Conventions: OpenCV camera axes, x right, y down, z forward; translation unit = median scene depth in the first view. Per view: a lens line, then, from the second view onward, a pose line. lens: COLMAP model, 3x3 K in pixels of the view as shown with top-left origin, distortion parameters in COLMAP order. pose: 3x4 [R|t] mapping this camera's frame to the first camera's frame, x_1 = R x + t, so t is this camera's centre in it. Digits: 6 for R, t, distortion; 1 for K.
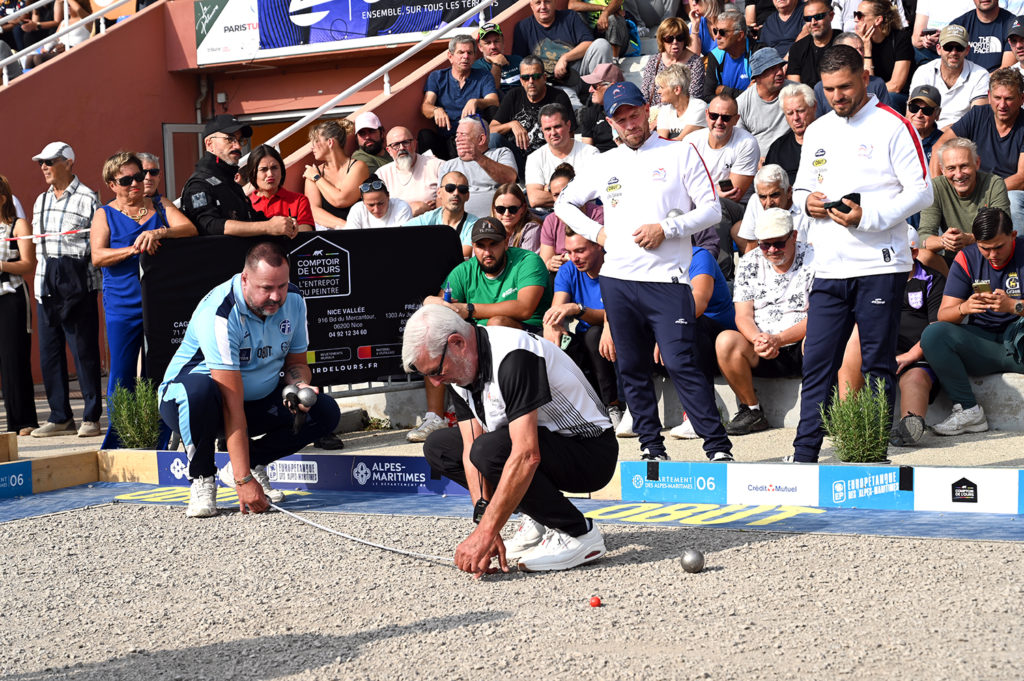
lens RADIAL K [[2128.9, 0, 512.0], [0, 2128.9, 340.5], [0, 0, 1]] dist [0.003251, 0.128803]
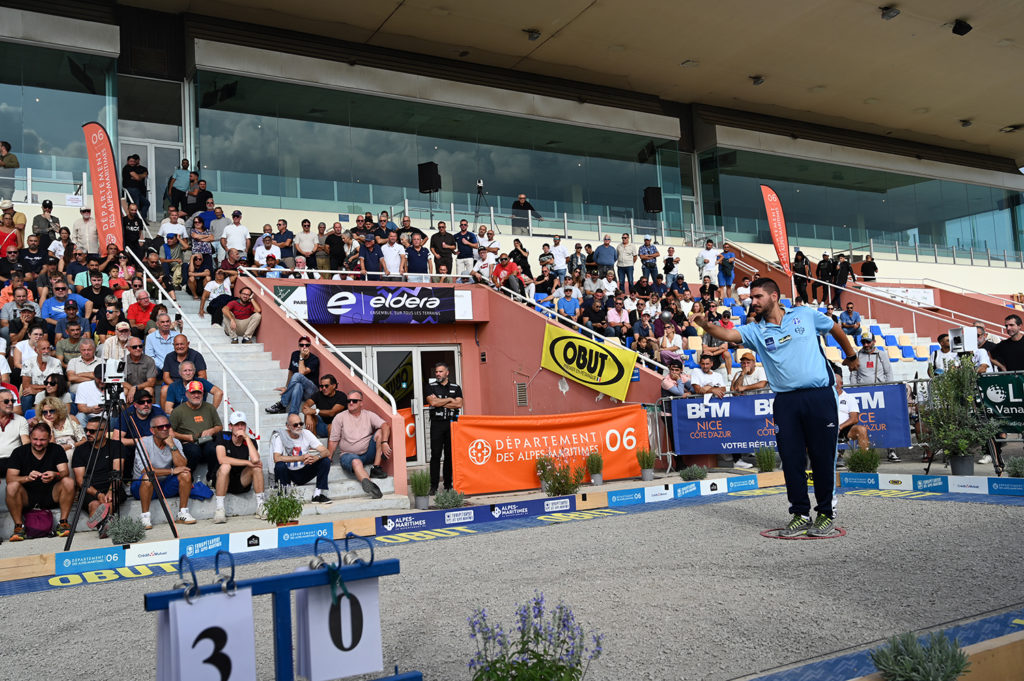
lens RADIAL K [[925.4, 0, 501.6], [0, 925.4, 338.5], [0, 0, 1]] dist [-0.002051, -0.002722]
pose [[0.430616, 0.087104, 0.898322, -0.762307], [0.068657, 0.989286, -0.128836, 0.006876], [-0.899920, 0.117155, 0.420023, 0.465652]]
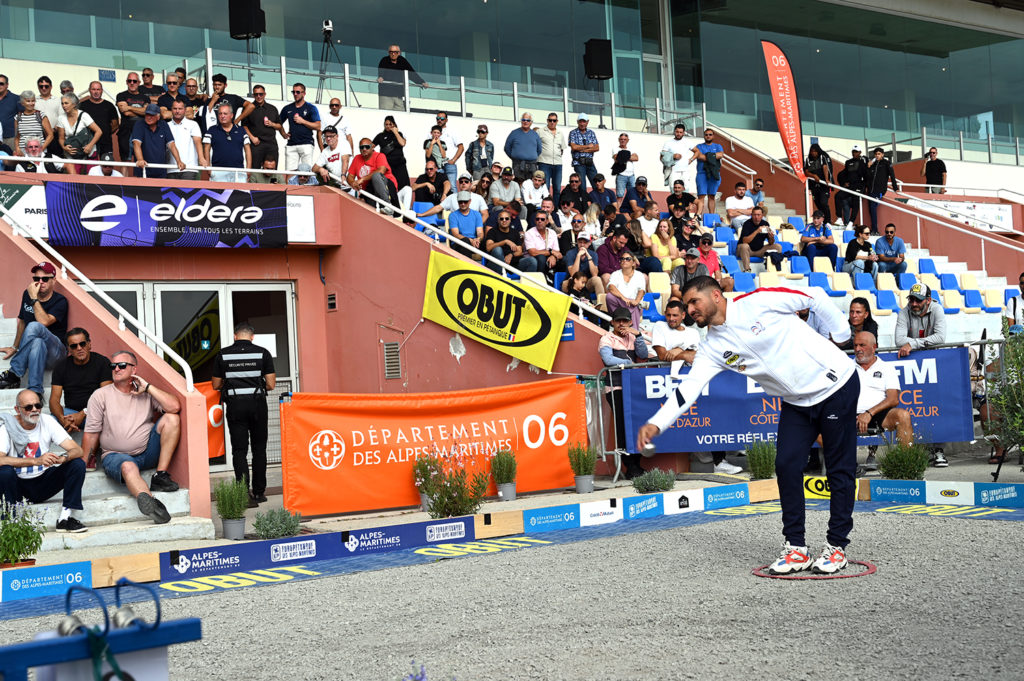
lens RADIAL K [[1444.0, 0, 512.0], [0, 1444.0, 340.5], [0, 0, 1]] dist [0.003129, -0.041798]
pose [[0.333769, 0.047113, 0.941477, -0.764547], [0.071287, 0.994629, -0.075046, 0.006551], [-0.939956, 0.092163, 0.328617, 0.464849]]
